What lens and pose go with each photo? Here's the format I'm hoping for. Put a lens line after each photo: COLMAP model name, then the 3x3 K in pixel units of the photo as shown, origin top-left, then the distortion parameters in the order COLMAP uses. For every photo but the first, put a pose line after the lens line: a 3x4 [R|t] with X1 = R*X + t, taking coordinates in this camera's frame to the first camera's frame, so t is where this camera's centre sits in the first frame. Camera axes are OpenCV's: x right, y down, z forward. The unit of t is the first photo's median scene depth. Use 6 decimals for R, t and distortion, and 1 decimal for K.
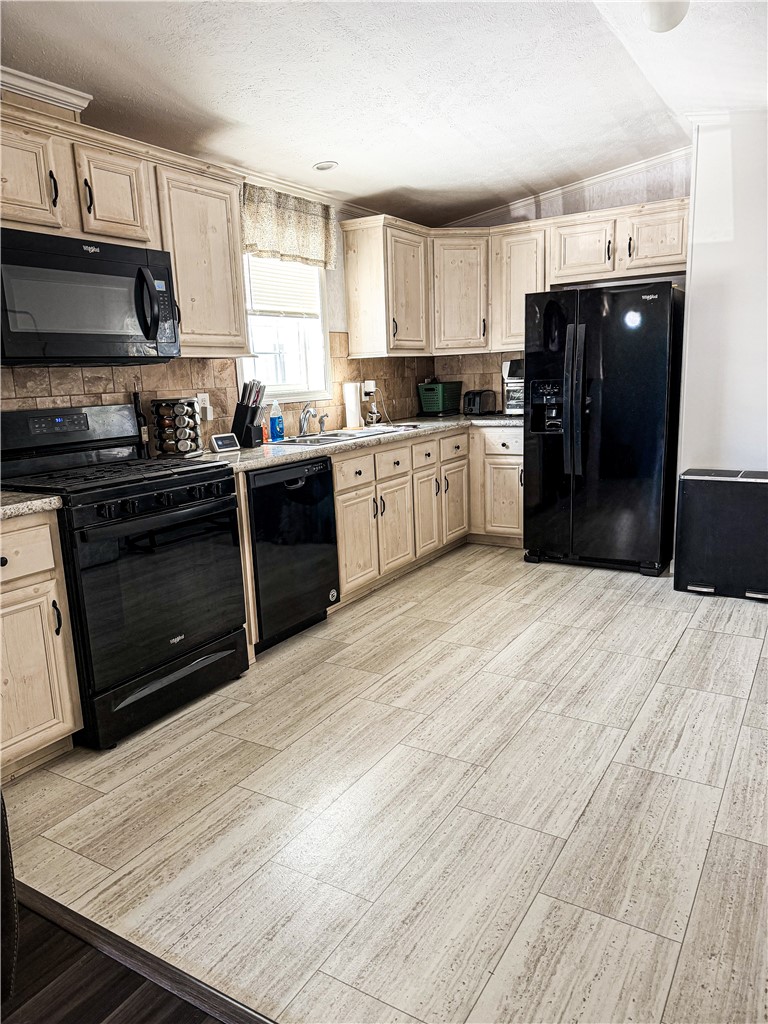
lens RADIAL K [[734.2, 0, 407.5], [0, 734.2, 491.4], [0, 0, 1]] dist [0.199703, -0.189907]
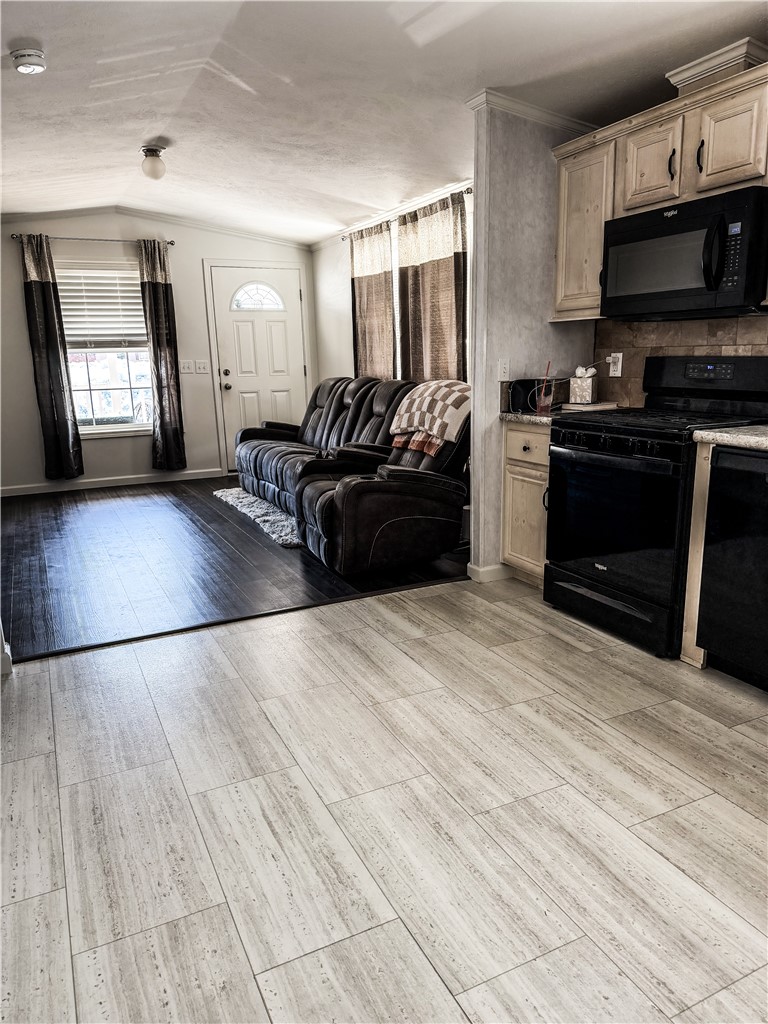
lens RADIAL K [[715.7, 0, 387.9], [0, 715.7, 515.3], [0, 0, 1]] dist [0.067423, -0.085862]
pose [[-0.547243, 0.249839, -0.798815, 0.708626], [-0.084054, 0.933179, 0.349446, -0.226327], [0.832742, 0.258375, -0.489676, 1.204817]]
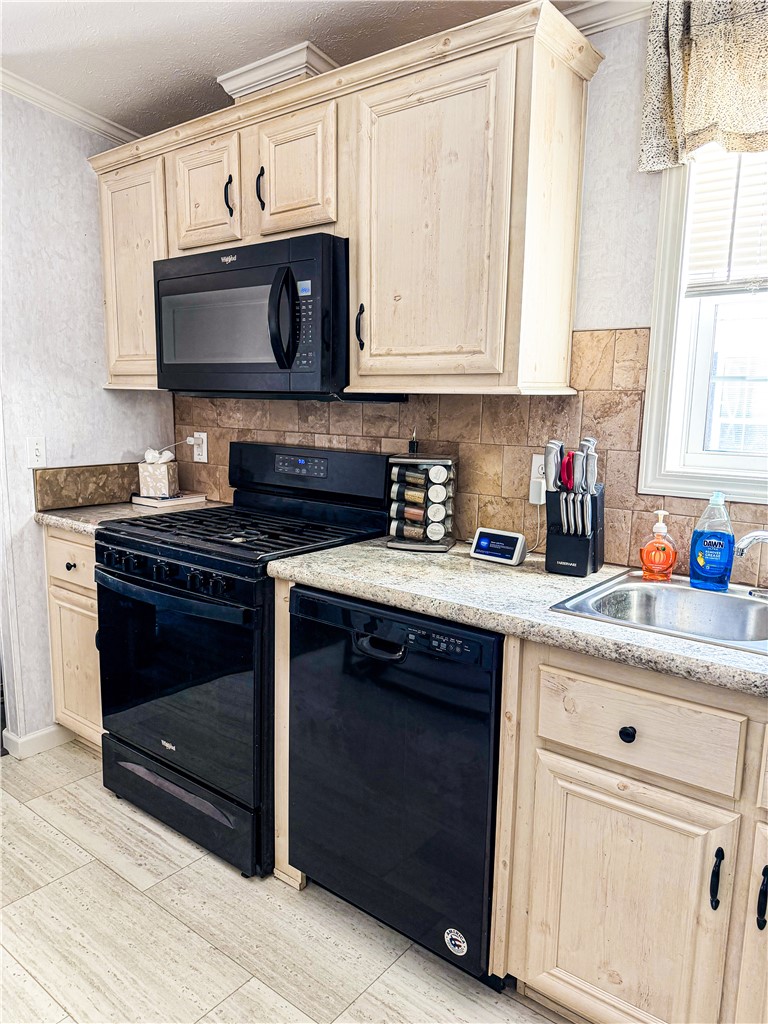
lens RADIAL K [[715.7, 0, 387.9], [0, 715.7, 515.3], [0, 0, 1]] dist [0.067423, -0.085862]
pose [[-0.131225, 0.210883, -0.968663, 0.342871], [-0.170081, 0.957836, 0.231567, -0.246503], [0.976654, 0.195138, -0.089825, 1.206478]]
